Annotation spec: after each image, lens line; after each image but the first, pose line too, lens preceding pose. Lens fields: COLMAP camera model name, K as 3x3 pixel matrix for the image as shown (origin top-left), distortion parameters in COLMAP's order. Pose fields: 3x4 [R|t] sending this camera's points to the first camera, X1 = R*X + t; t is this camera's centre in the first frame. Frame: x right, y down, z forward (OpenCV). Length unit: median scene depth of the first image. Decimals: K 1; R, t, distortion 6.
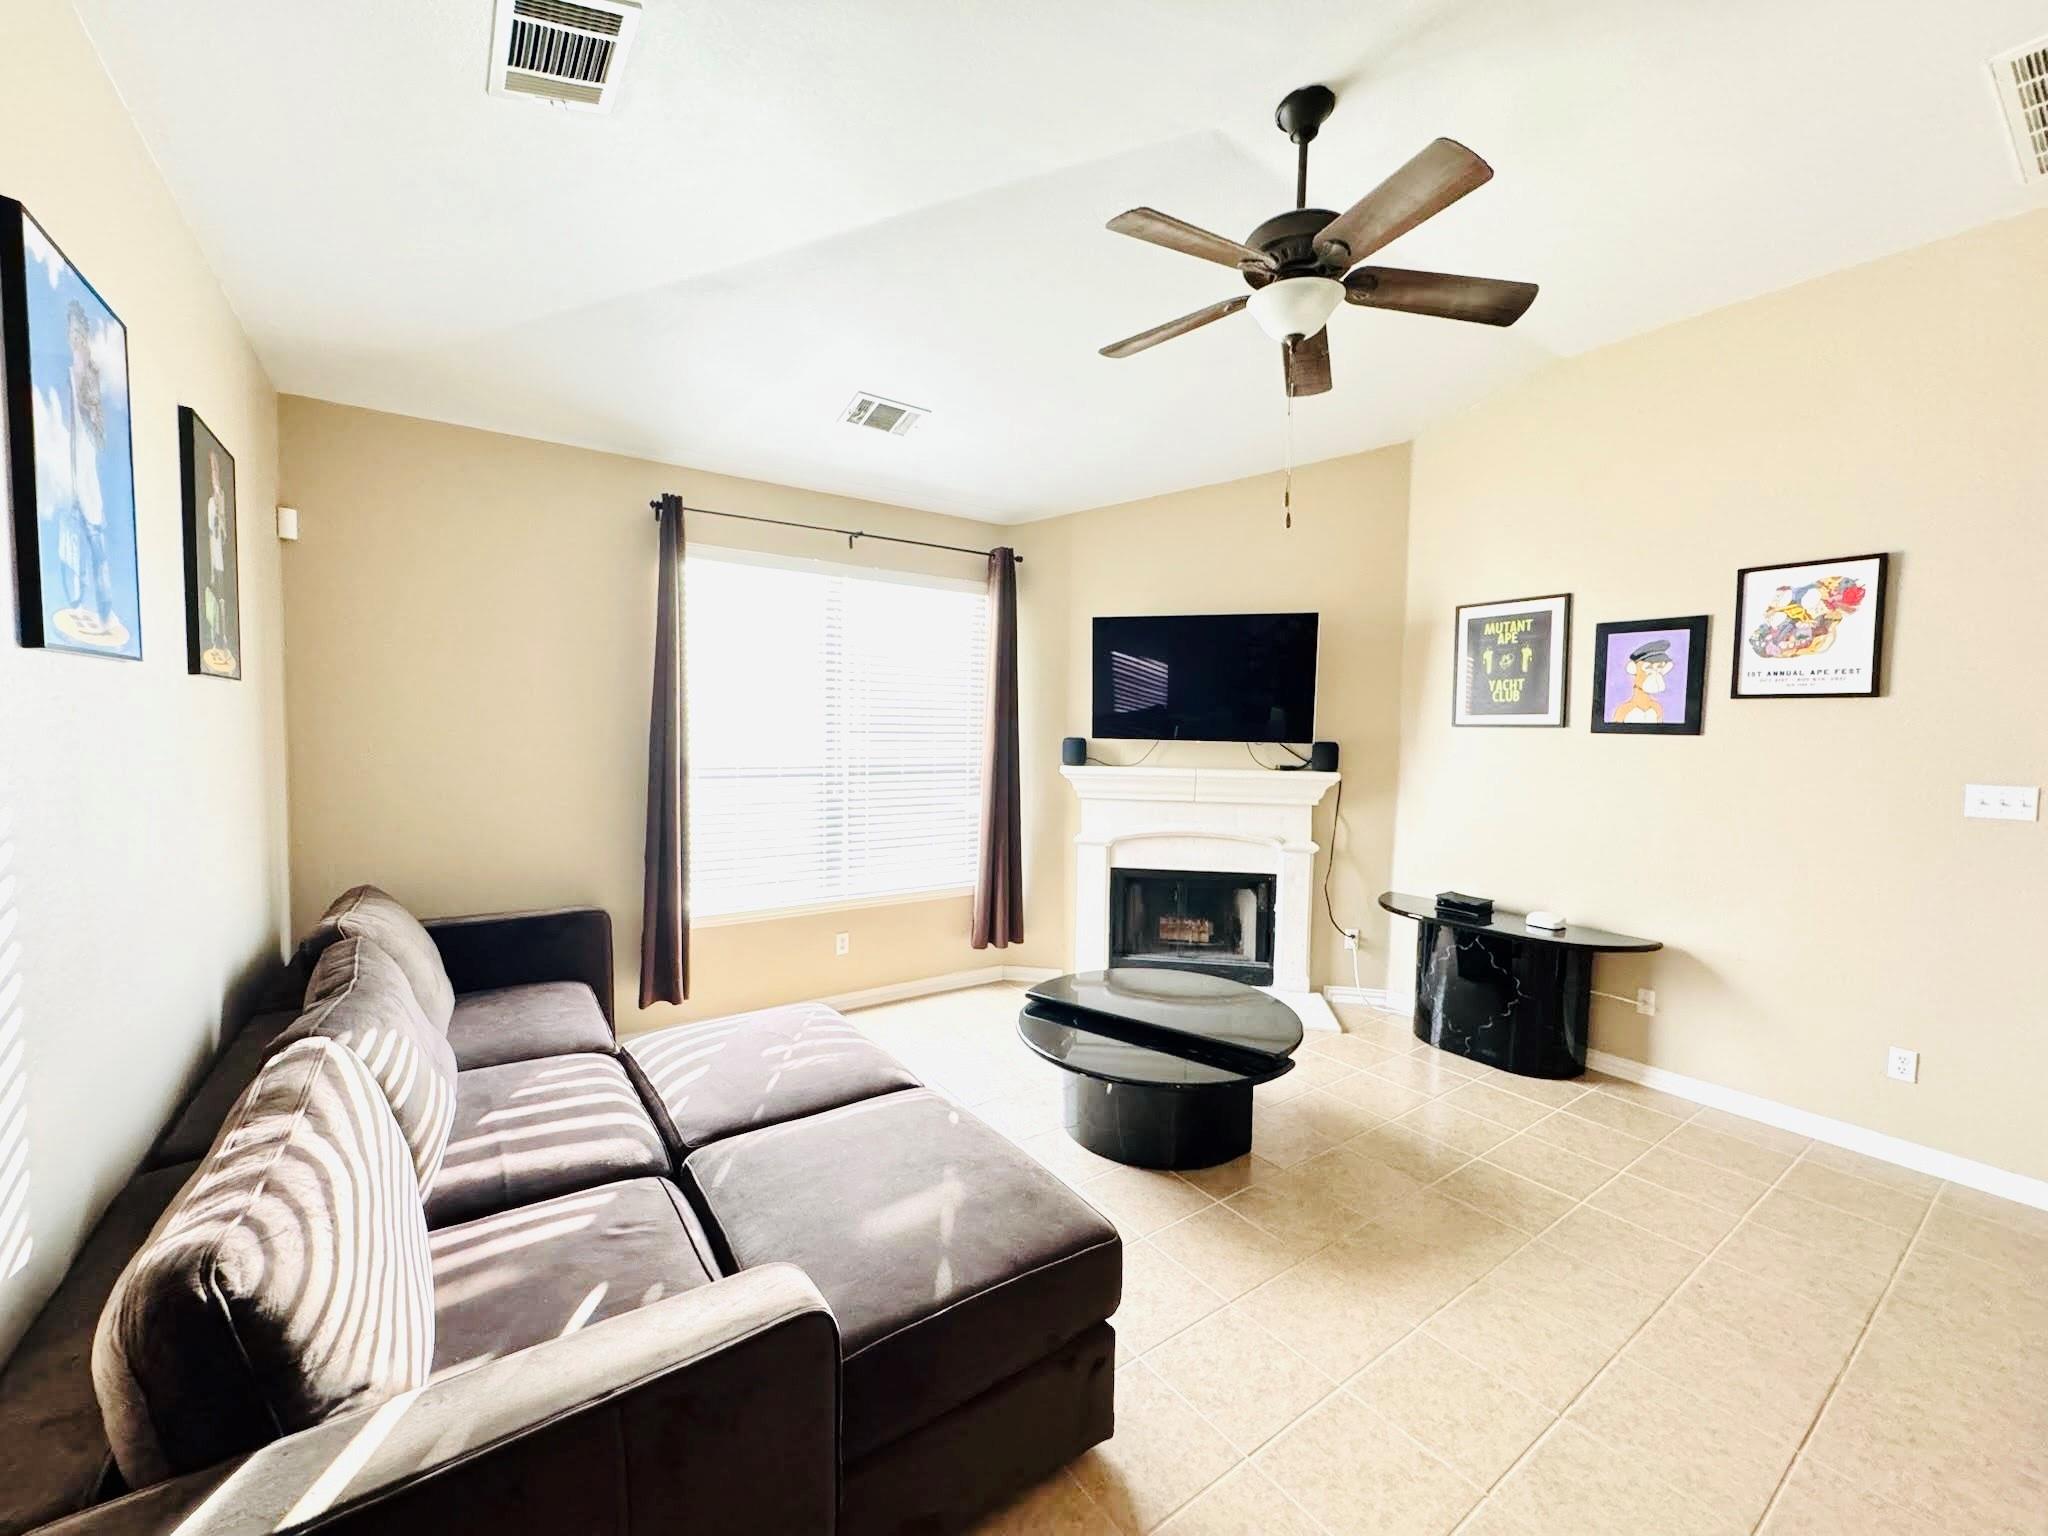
lens RADIAL K [[819.5, 0, 1019.5], [0, 819.5, 759.3], [0, 0, 1]] dist [-0.004101, 0.000896]
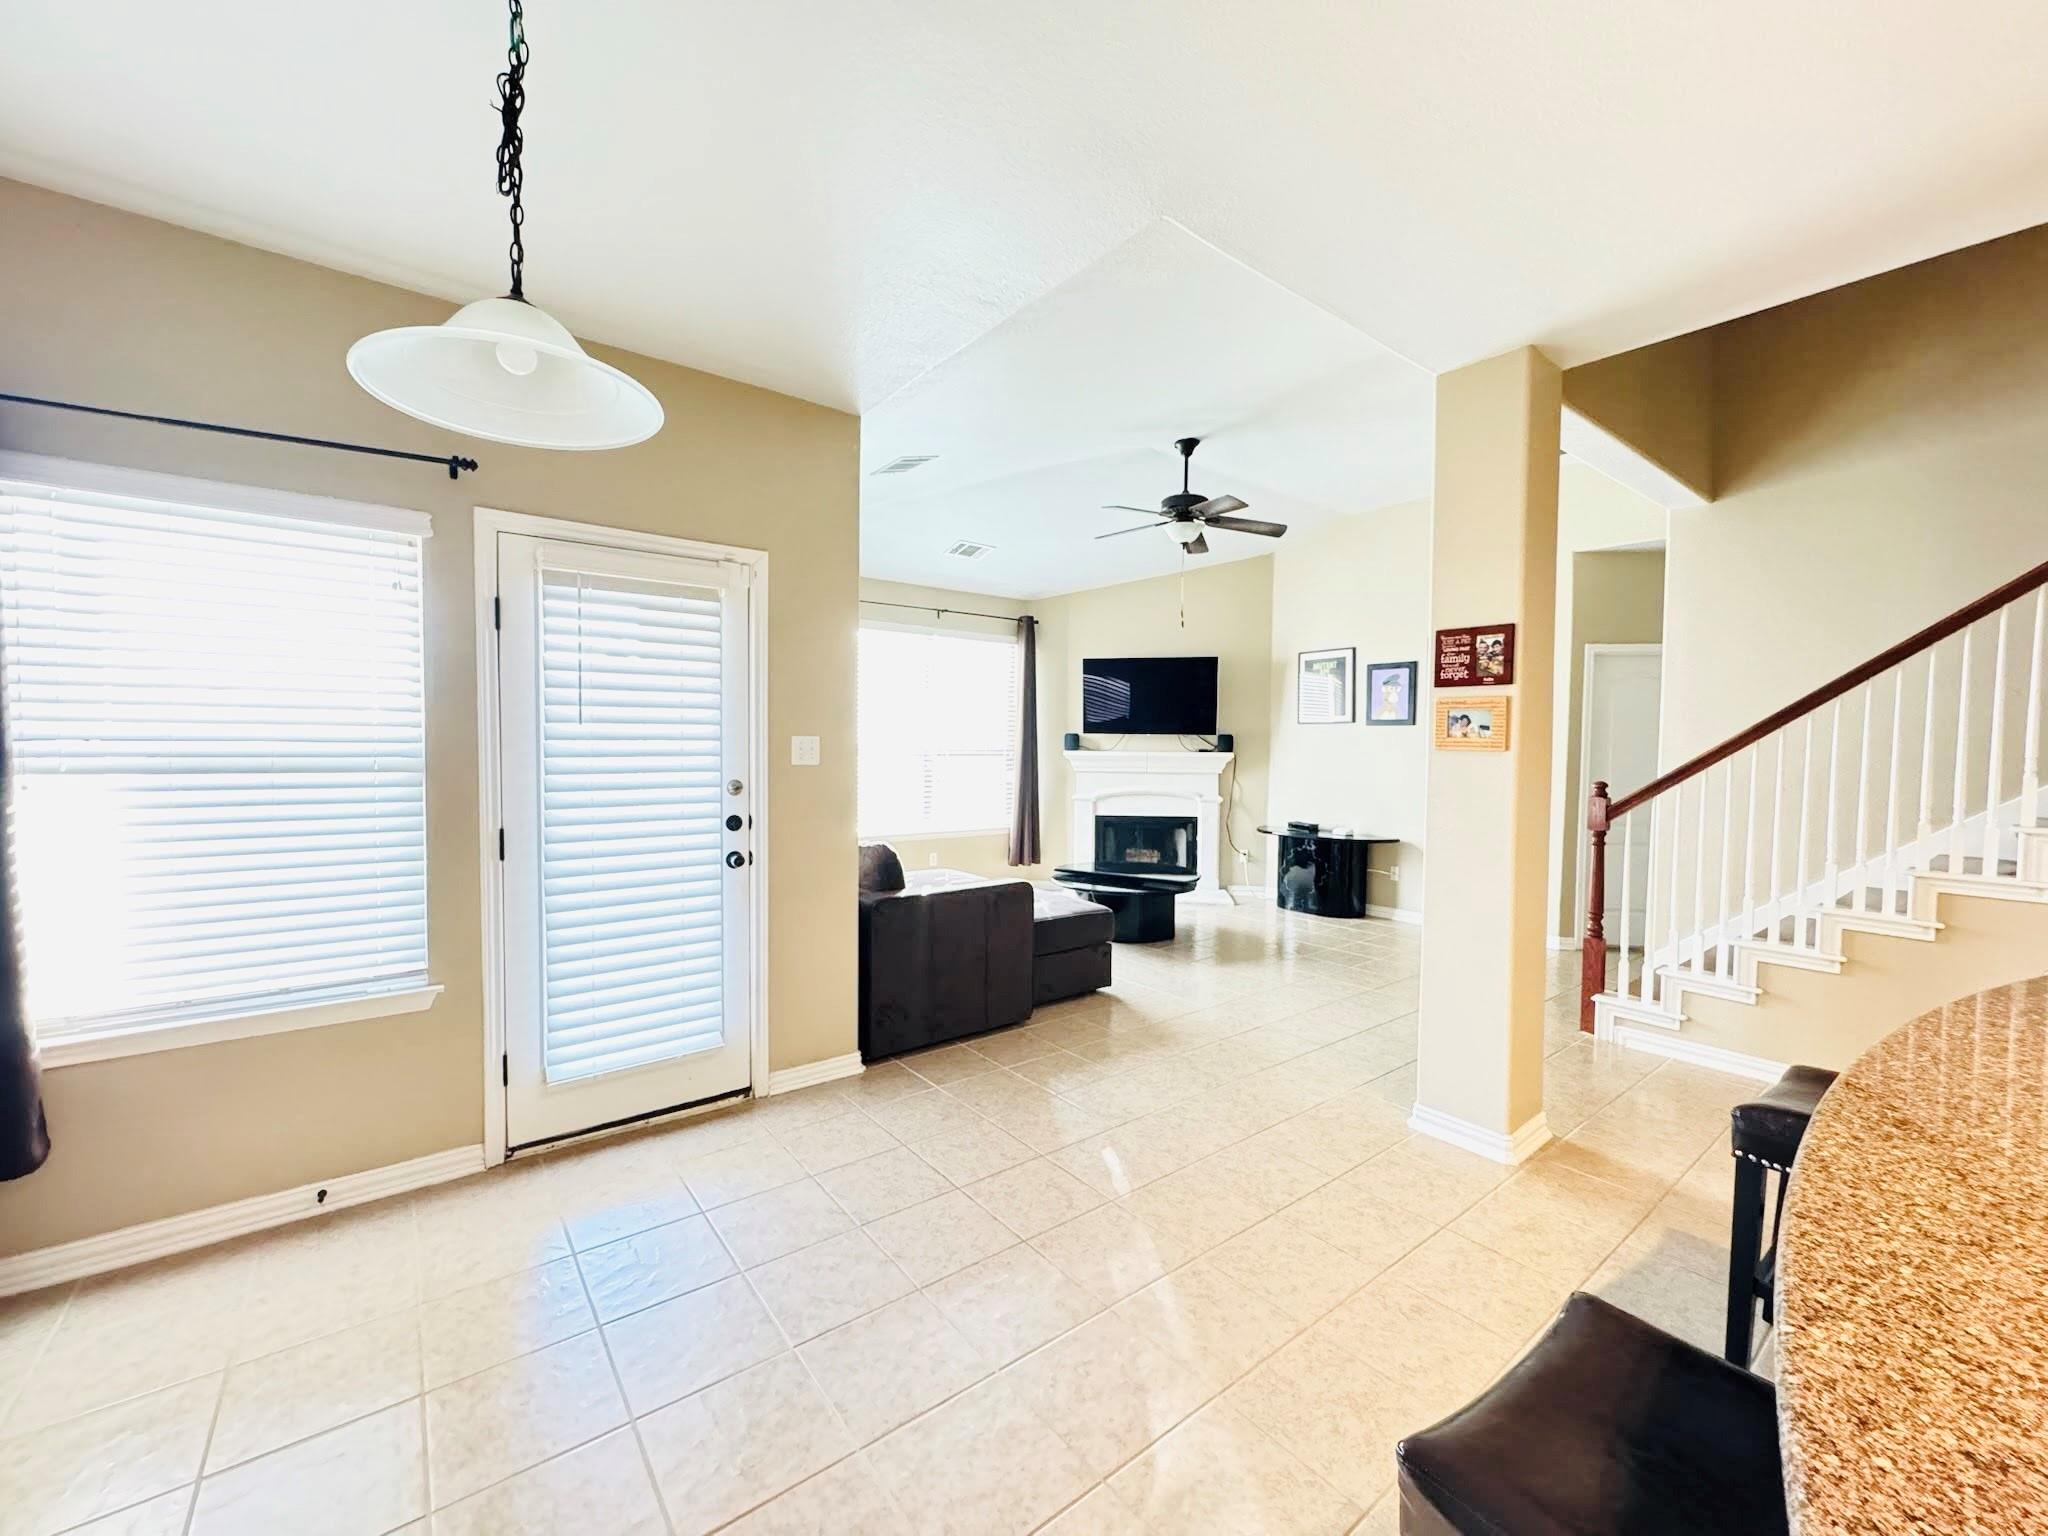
lens RADIAL K [[819.5, 0, 1026.8], [0, 819.5, 766.3], [0, 0, 1]] dist [-0.004101, 0.000896]
pose [[0.998511, -0.010605, 0.053516, -0.111416], [0.011194, 0.999880, -0.010728, 0.055800], [-0.053396, 0.011312, 0.998509, -0.613844]]
